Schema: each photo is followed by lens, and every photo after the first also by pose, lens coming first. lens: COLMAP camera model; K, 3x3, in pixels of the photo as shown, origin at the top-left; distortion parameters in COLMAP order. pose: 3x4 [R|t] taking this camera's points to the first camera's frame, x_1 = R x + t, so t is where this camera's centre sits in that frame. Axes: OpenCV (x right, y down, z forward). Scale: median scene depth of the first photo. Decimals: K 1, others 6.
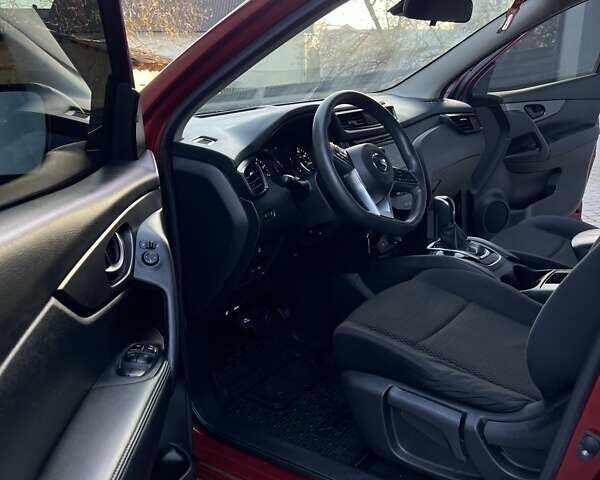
lens RADIAL K [[605.8, 0, 296.9], [0, 605.8, 248.9], [0, 0, 1]] dist [0.151614, -0.282253]
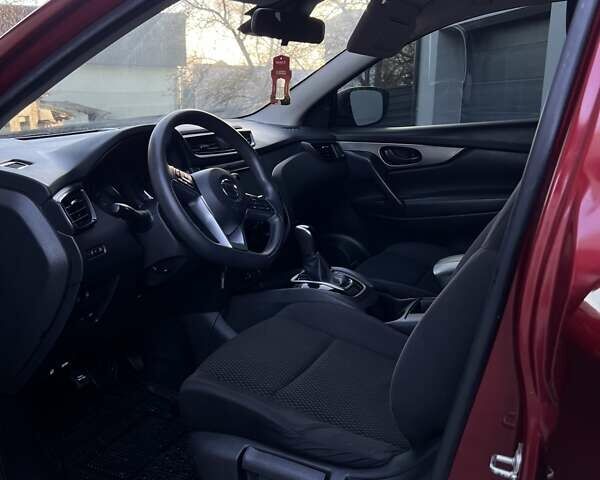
lens RADIAL K [[605.8, 0, 296.9], [0, 605.8, 248.9], [0, 0, 1]] dist [0.151614, -0.282253]
pose [[0.980508, -0.031878, 0.193876, 0.055958], [0.041695, 0.998035, -0.046769, -0.008004], [-0.192004, 0.053941, 0.979911, 0.111328]]
